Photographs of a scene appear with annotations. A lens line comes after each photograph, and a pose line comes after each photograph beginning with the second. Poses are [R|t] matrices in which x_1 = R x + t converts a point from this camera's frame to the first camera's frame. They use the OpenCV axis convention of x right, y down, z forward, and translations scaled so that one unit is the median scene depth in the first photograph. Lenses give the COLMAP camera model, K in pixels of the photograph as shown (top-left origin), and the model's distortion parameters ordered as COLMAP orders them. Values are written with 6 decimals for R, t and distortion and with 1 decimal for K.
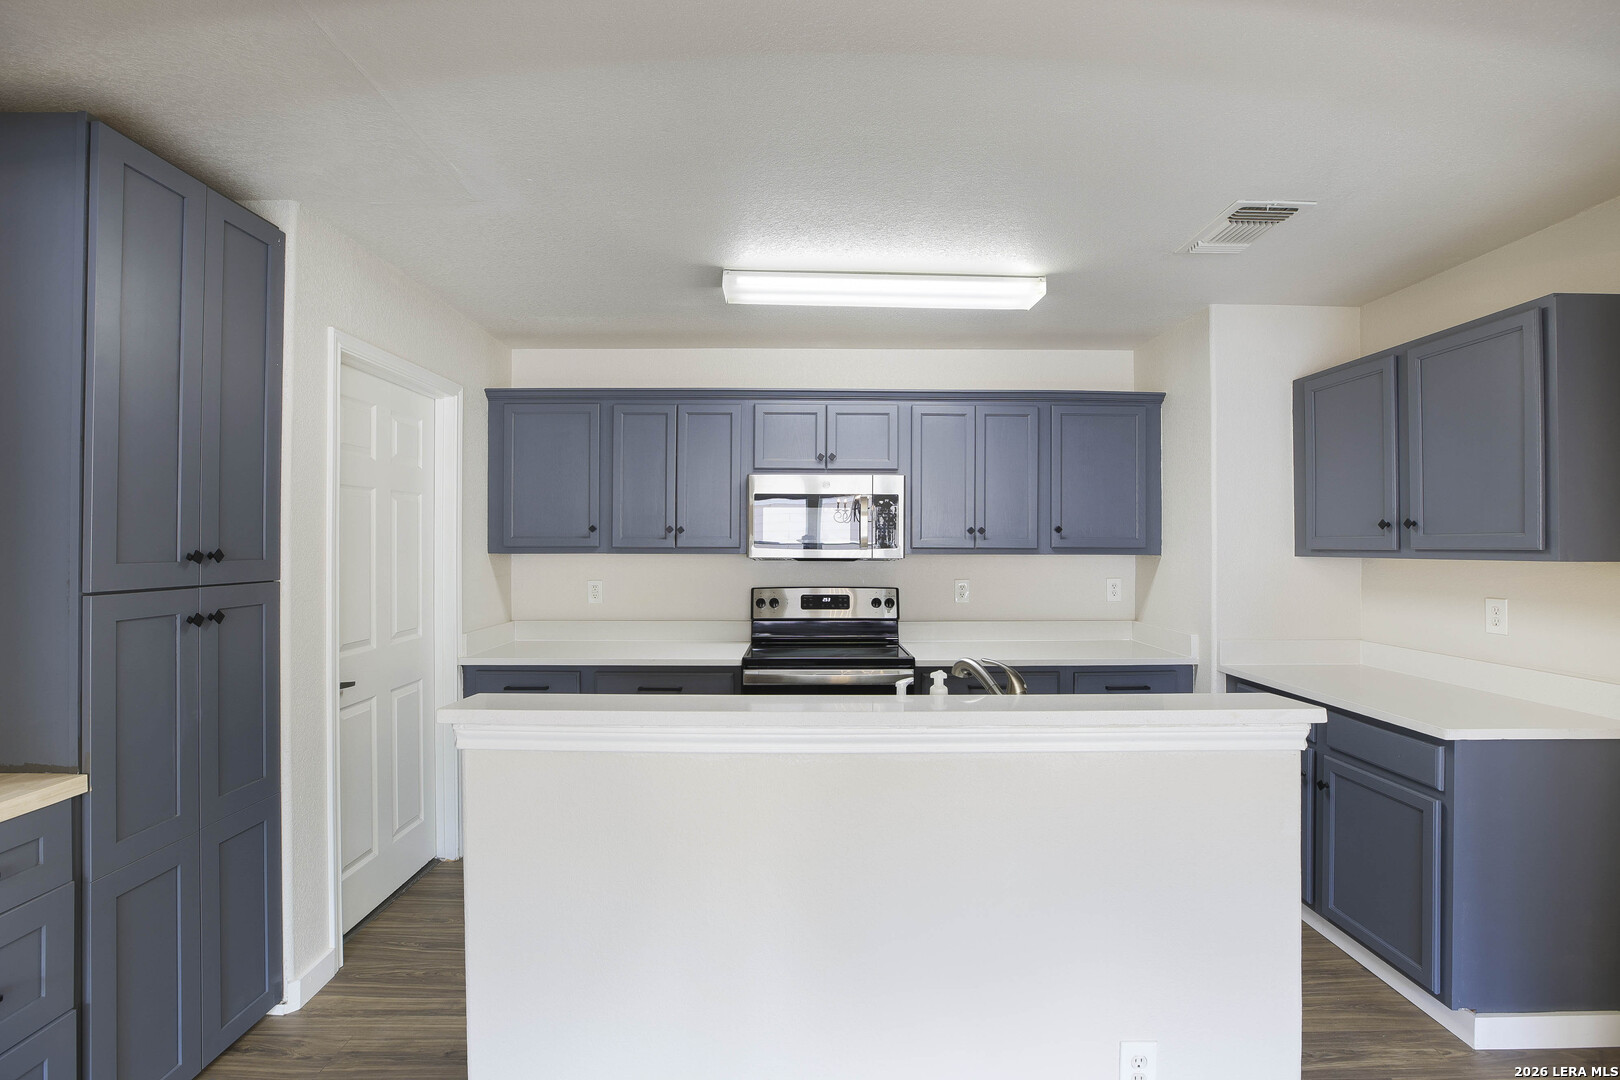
lens RADIAL K [[744.0, 0, 811.9], [0, 744.0, 540.0], [0, 0, 1]] dist [-0.045240, 0.014408]
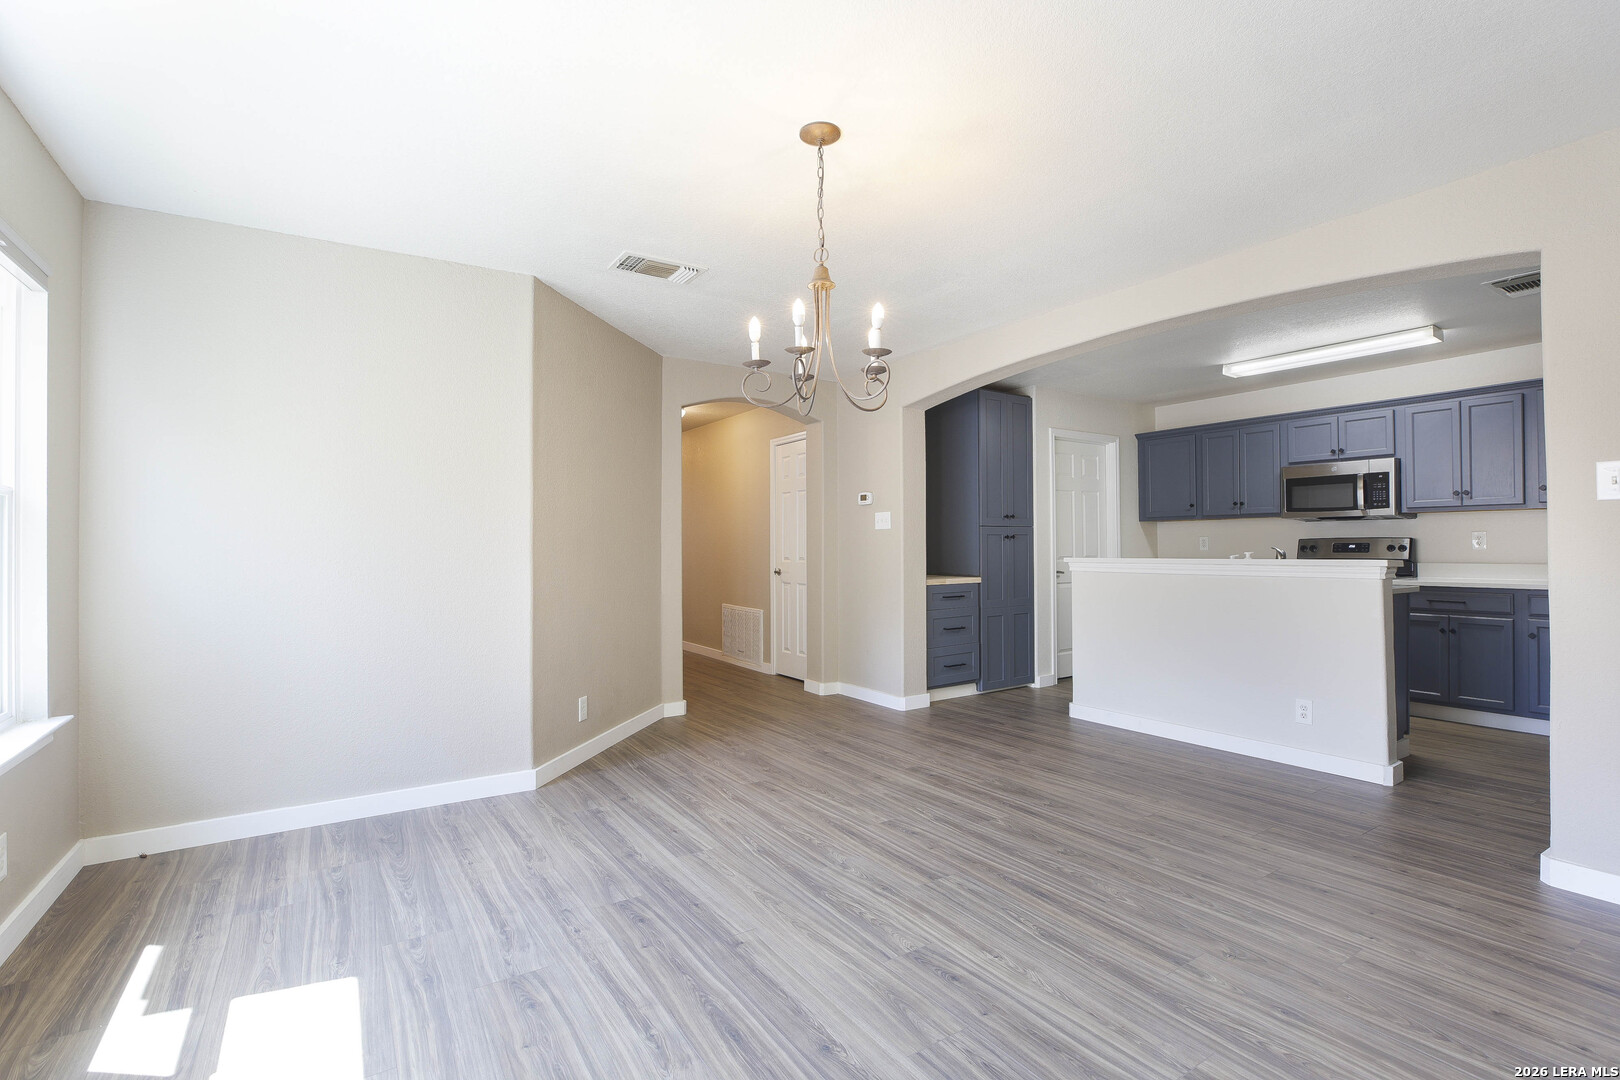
lens RADIAL K [[744.0, 0, 811.9], [0, 744.0, 540.0], [0, 0, 1]] dist [-0.045240, 0.014408]
pose [[0.542078, -0.014106, -0.840209, 0.687959], [0.010827, 0.999893, -0.009802, 0.073891], [0.840258, -0.003783, 0.542173, -0.716790]]
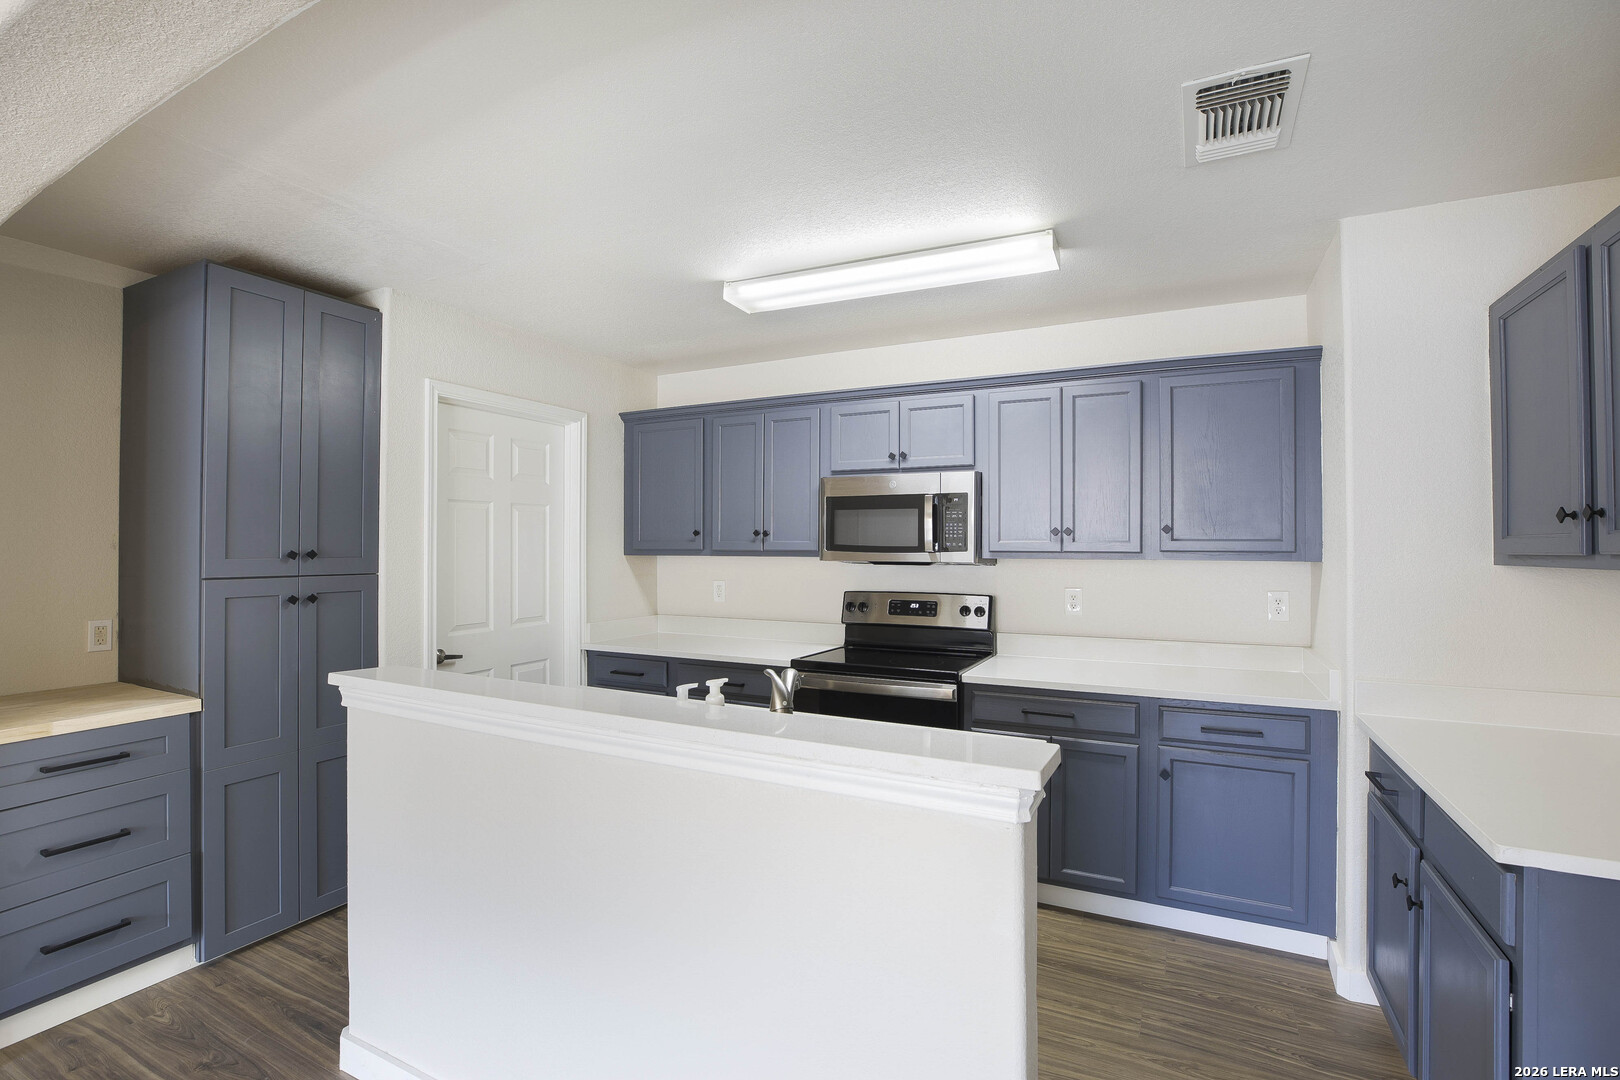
lens RADIAL K [[744.0, 0, 811.9], [0, 744.0, 540.0], [0, 0, 1]] dist [-0.045240, 0.014408]
pose [[0.889479, -0.004494, -0.456953, 0.355770], [0.001614, 0.999976, -0.006693, 0.002559], [0.456973, 0.005215, 0.889466, 0.101996]]
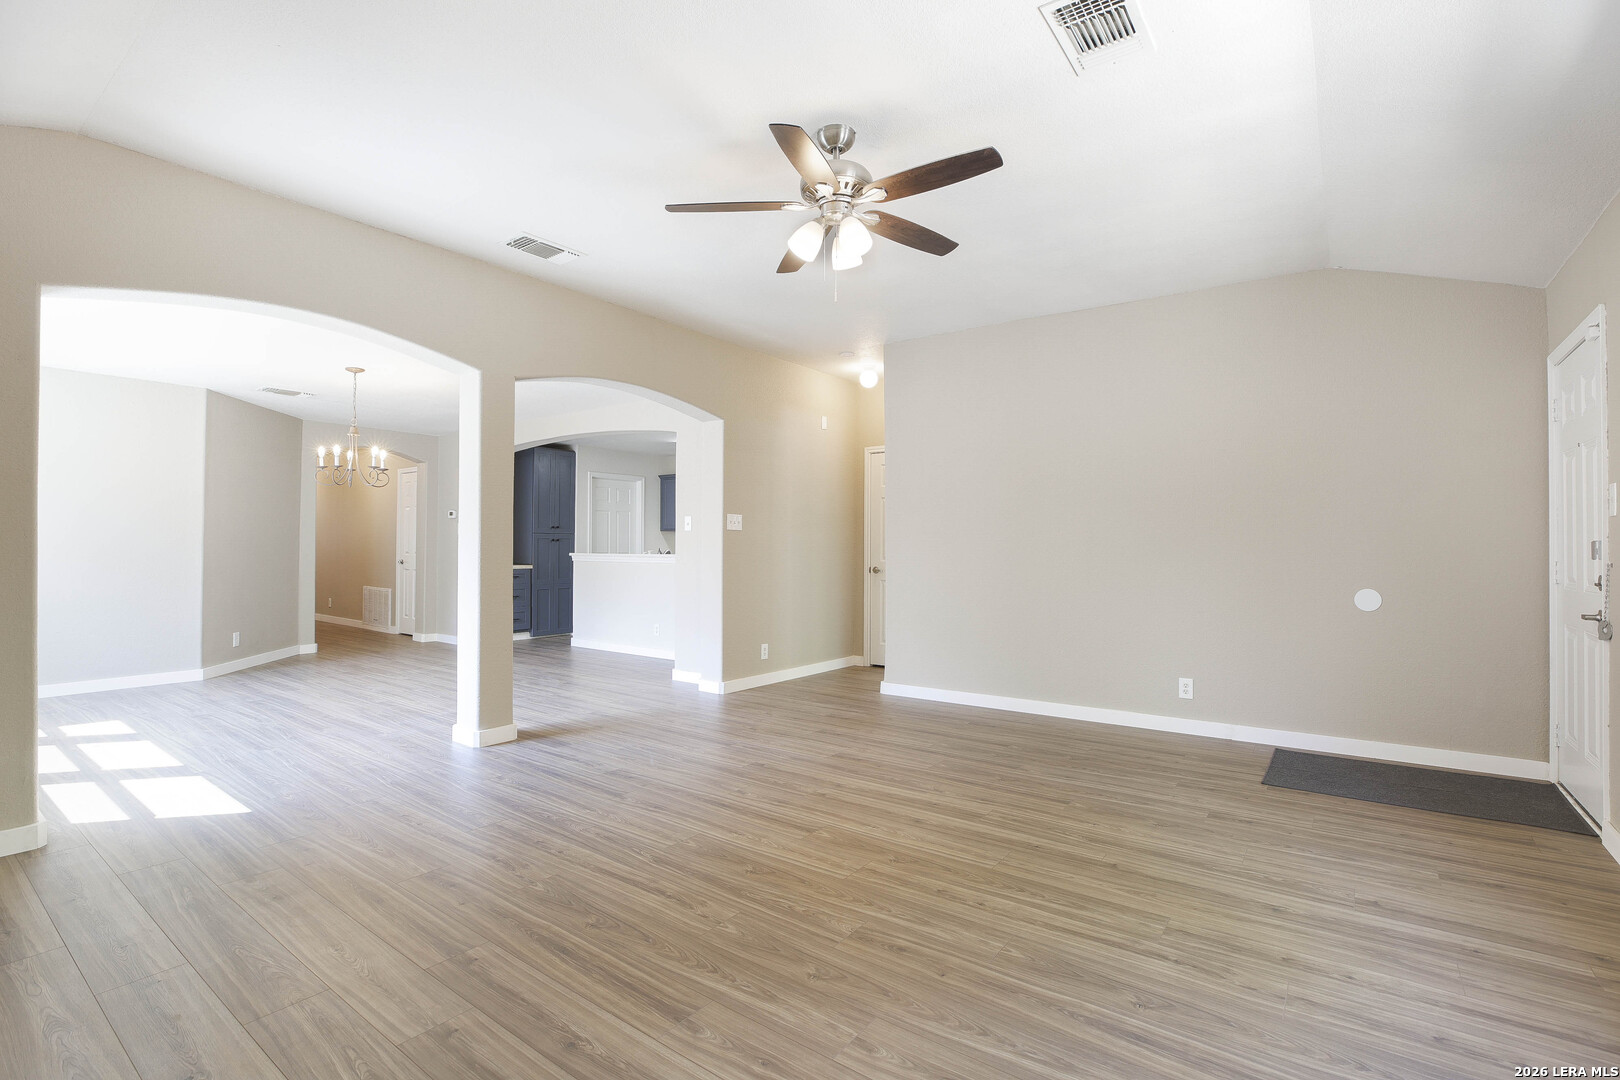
lens RADIAL K [[744.0, 0, 811.9], [0, 744.0, 540.0], [0, 0, 1]] dist [-0.045240, 0.014408]
pose [[0.801333, -0.002994, -0.598211, 1.811276], [-0.001309, 0.999976, -0.006758, 0.071849], [0.598217, 0.006199, 0.801310, -1.002968]]
